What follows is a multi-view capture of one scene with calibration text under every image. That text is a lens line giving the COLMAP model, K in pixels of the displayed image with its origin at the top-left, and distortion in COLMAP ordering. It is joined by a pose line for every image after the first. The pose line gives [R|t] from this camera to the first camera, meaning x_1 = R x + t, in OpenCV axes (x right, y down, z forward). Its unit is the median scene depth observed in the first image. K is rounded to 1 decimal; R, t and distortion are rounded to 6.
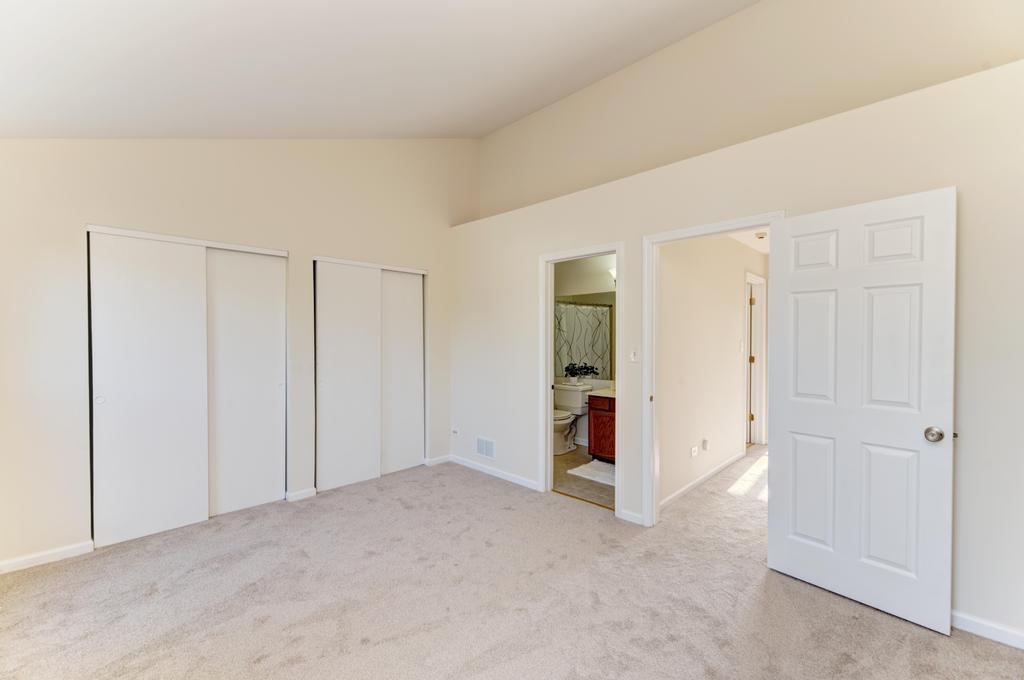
lens RADIAL K [[427.1, 0, 512.0], [0, 427.1, 340.0], [0, 0, 1]] dist [-0.000114, -0.000938]
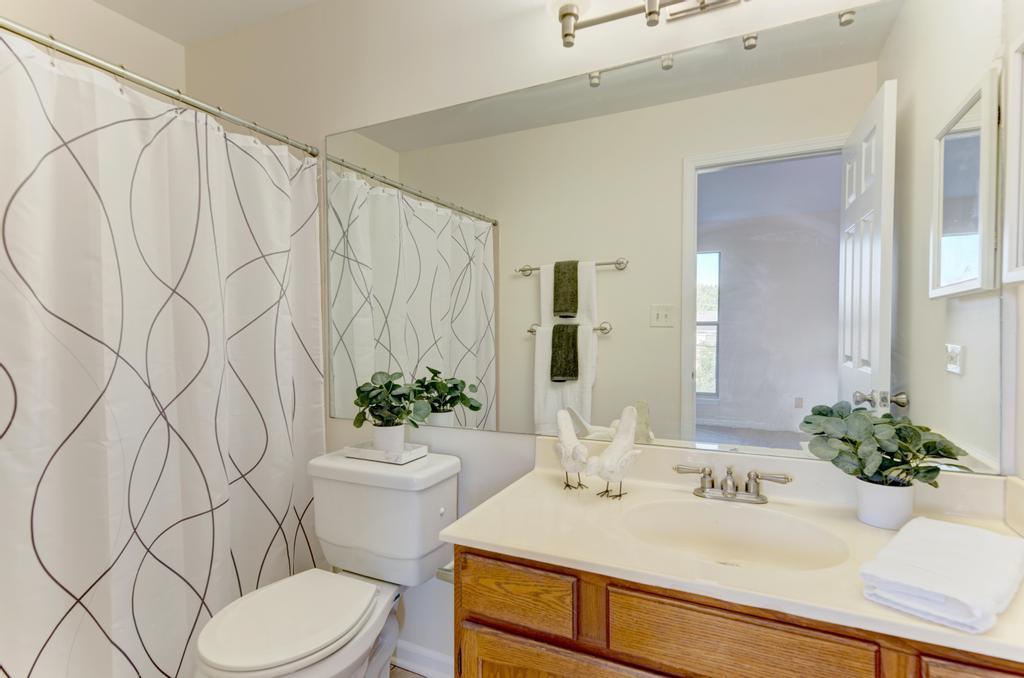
lens RADIAL K [[502.8, 0, 509.2], [0, 502.8, 341.9], [0, 0, 1]] dist [0.011714, -0.001518]
pose [[0.946641, -0.006055, 0.322232, 0.103730], [0.001326, 0.999888, 0.014894, 0.028574], [-0.322286, -0.013672, 0.946544, 0.623155]]
